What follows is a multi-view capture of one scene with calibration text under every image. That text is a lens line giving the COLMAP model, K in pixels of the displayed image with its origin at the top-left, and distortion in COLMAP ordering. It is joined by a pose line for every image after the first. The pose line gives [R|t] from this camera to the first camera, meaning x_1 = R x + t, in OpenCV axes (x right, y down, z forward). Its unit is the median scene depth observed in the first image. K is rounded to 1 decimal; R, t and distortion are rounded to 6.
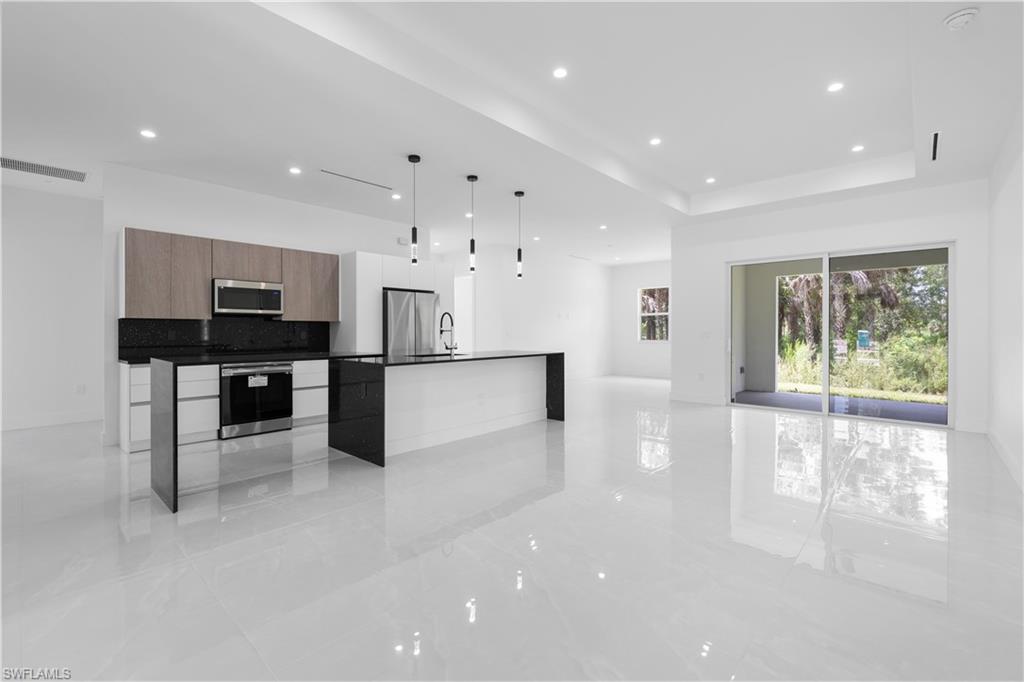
lens RADIAL K [[453.4, 0, 503.0], [0, 453.4, 330.8], [0, 0, 1]] dist [0.000089, -0.000306]
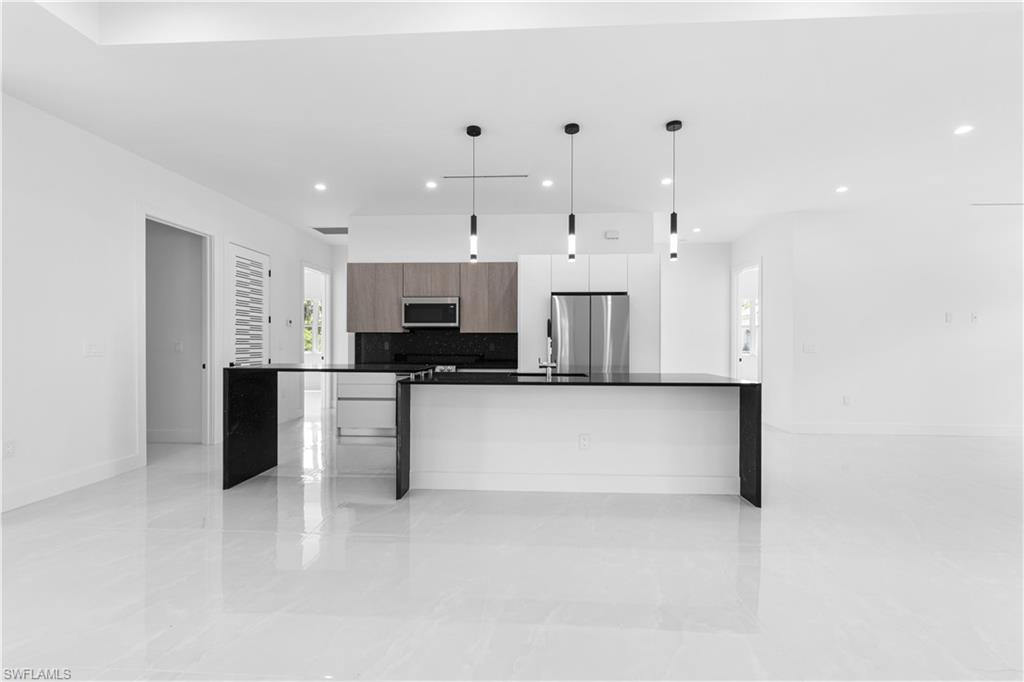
lens RADIAL K [[453.4, 0, 515.3], [0, 453.4, 342.7], [0, 0, 1]] dist [0.000089, -0.000306]
pose [[0.628527, 0.002144, -0.777784, 0.402356], [-0.003681, 0.999993, -0.000218, -0.000186], [0.777779, 0.003000, 0.628531, 0.453945]]
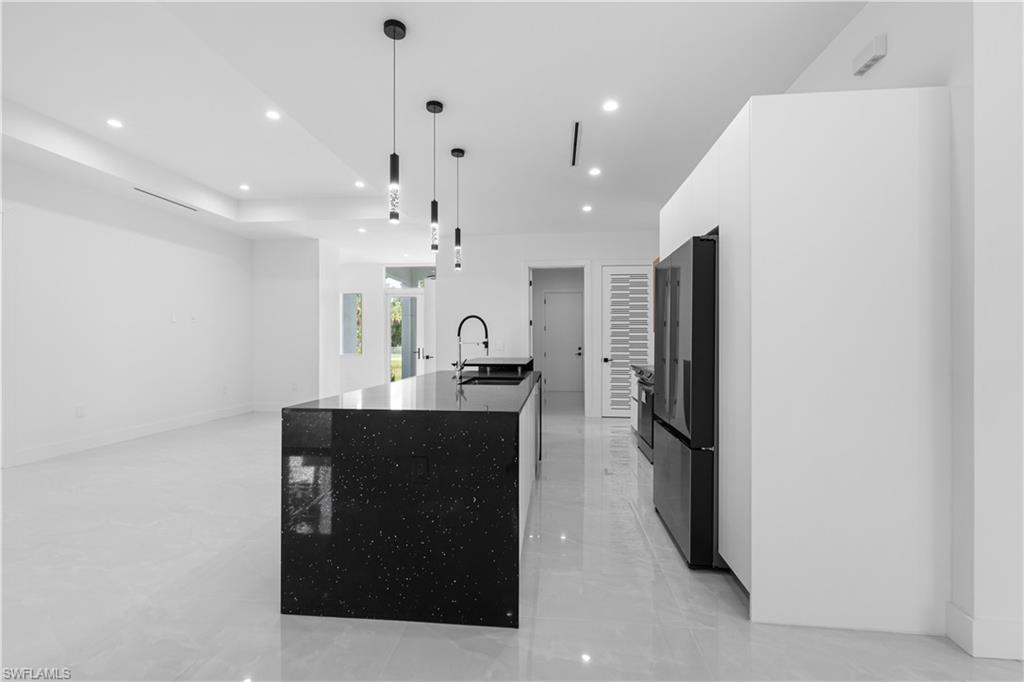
lens RADIAL K [[453.4, 0, 511.7], [0, 453.4, 343.4], [0, 0, 1]] dist [0.000089, -0.000306]
pose [[-0.813897, 0.003356, -0.581000, 0.204479], [0.001554, 0.999992, 0.003599, -0.001736], [0.581008, 0.002026, -0.813896, 1.474042]]
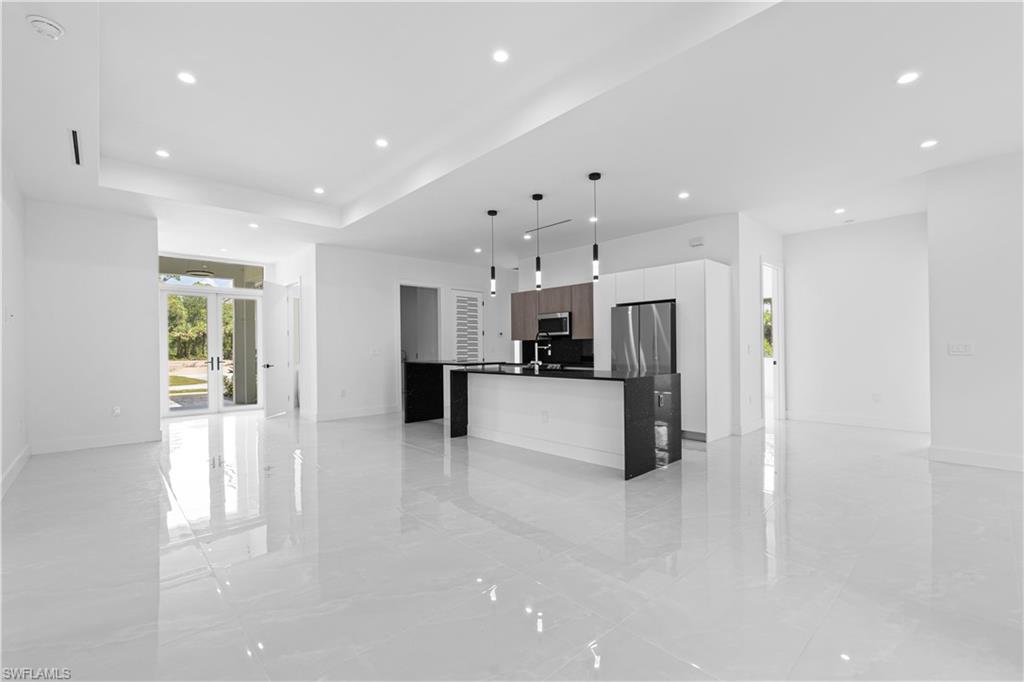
lens RADIAL K [[453.4, 0, 517.2], [0, 453.4, 348.5], [0, 0, 1]] dist [0.000089, -0.000306]
pose [[-0.087836, 0.004380, -0.996125, 0.880084], [0.010179, 0.999942, 0.003499, -0.001246], [0.996083, -0.009833, -0.087876, 0.968580]]
